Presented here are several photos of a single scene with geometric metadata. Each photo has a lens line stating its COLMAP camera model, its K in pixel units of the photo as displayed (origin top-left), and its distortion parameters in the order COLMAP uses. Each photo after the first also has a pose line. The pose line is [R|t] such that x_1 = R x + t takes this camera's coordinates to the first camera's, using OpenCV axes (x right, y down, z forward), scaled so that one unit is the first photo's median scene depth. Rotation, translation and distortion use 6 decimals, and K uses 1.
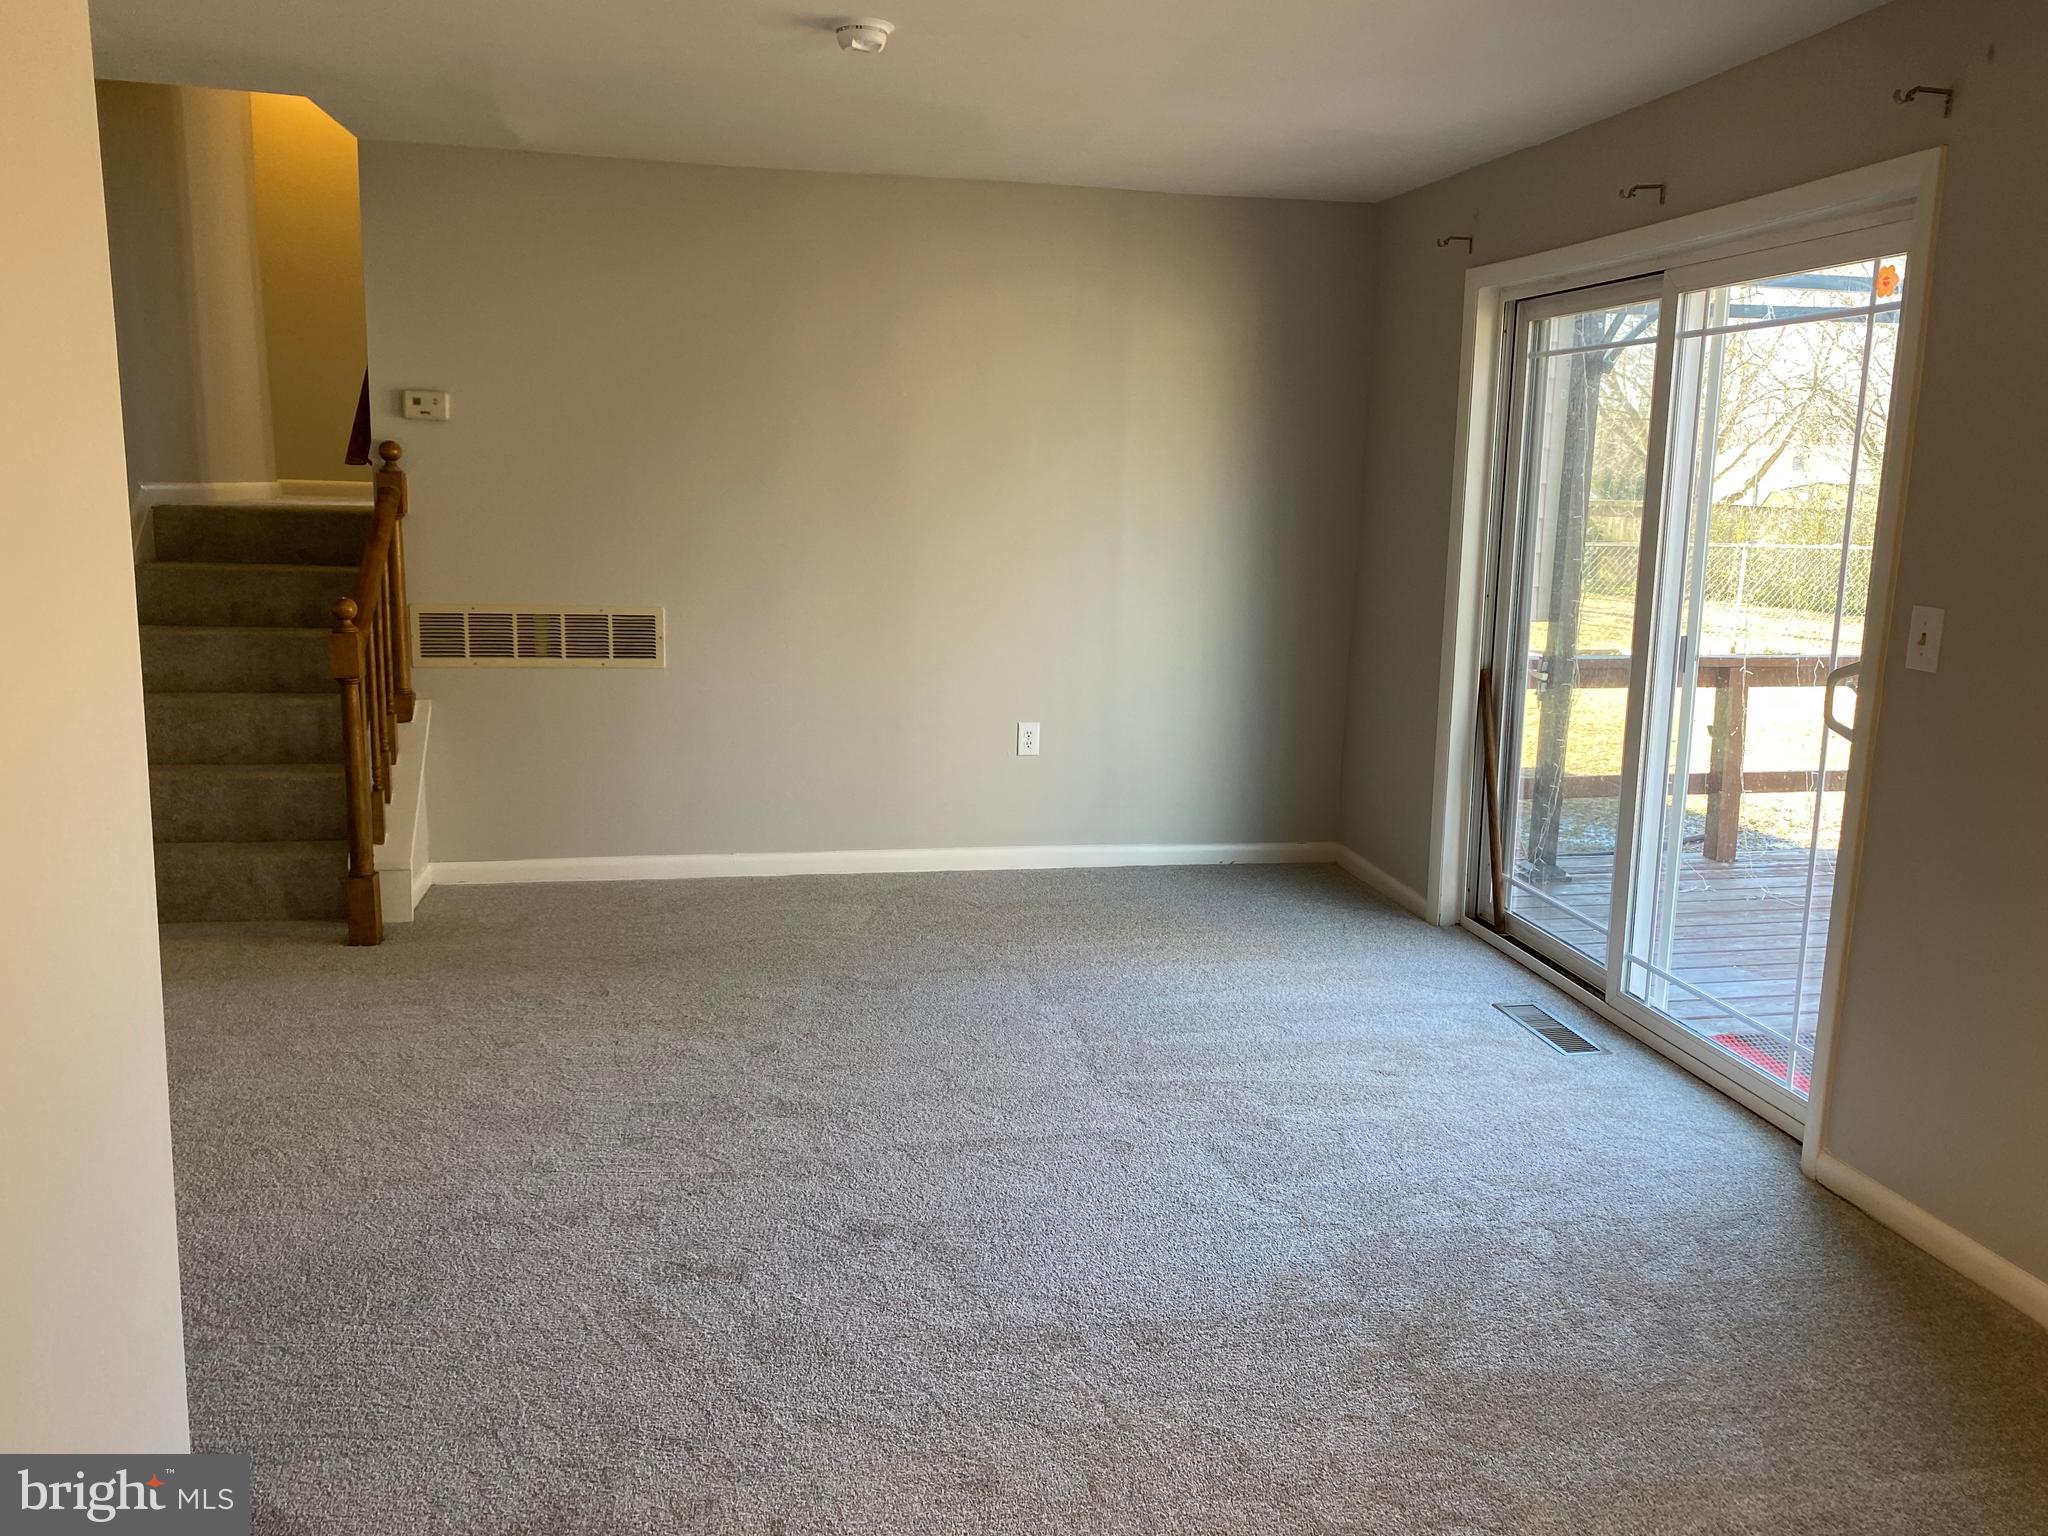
lens RADIAL K [[1545.6, 0, 1034.4], [0, 1545.6, 760.7], [0, 0, 1]] dist [0.066864, -0.075449]
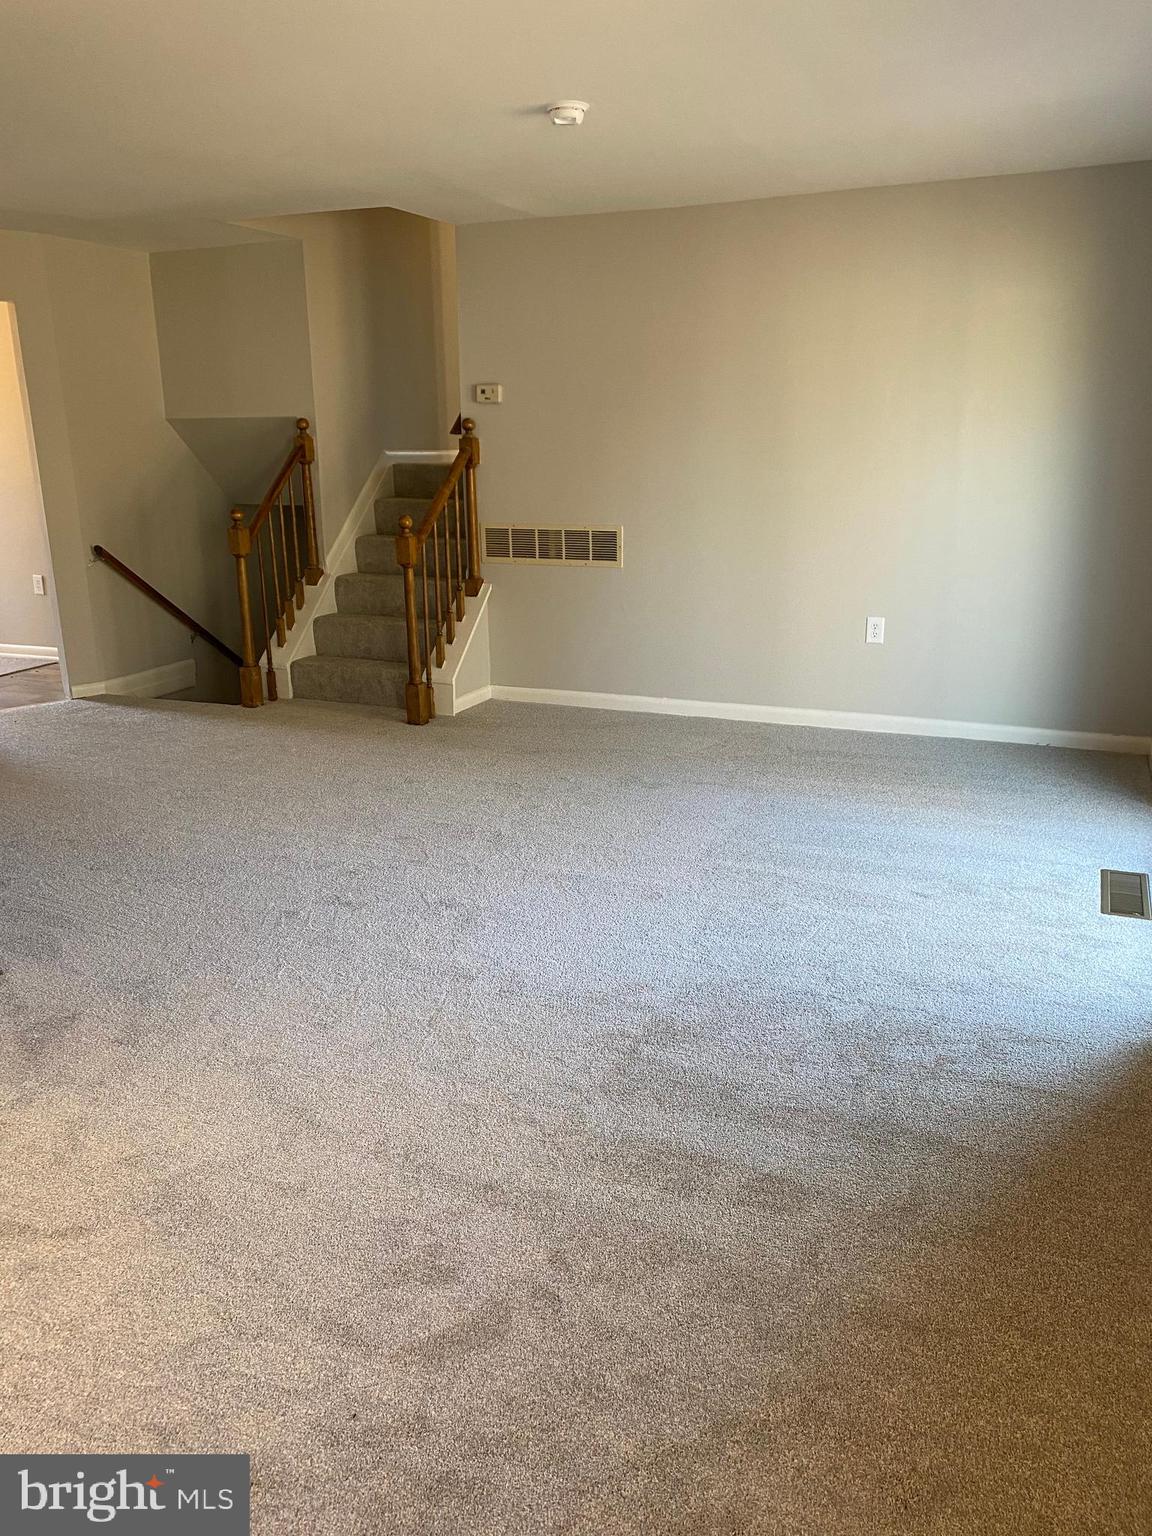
lens RADIAL K [[1152.1, 0, 576.0], [0, 1152.1, 768.0], [0, 0, 1]] dist [0.143875, -0.338149]
pose [[0.820999, 0.121954, -0.557752, 0.503678], [-0.072099, 0.991245, 0.110610, 0.015183], [0.566358, -0.050598, 0.822605, 0.074653]]
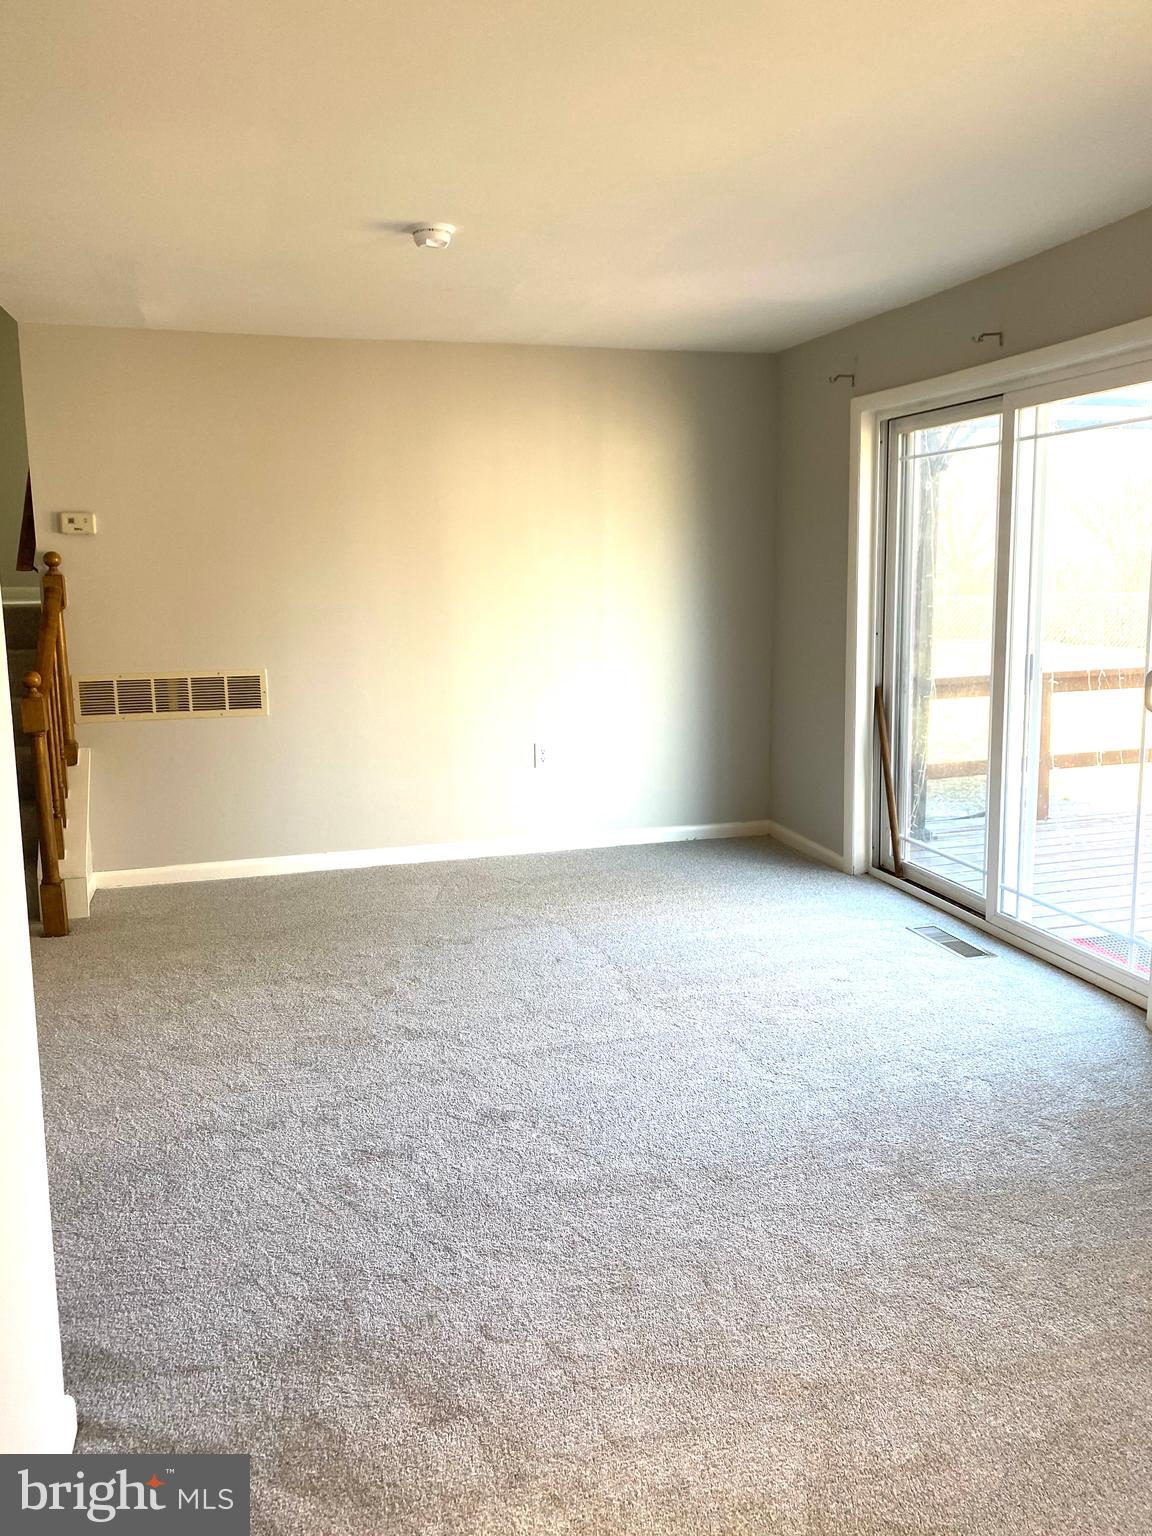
lens RADIAL K [[1159.2, 0, 571.3], [0, 1159.2, 765.0], [0, 0, 1]] dist [0.066864, -0.075449]
pose [[0.995935, -0.051131, 0.074155, -0.078147], [0.052092, 0.998581, -0.011072, 0.009895], [-0.073484, 0.014890, 0.997185, -0.012486]]
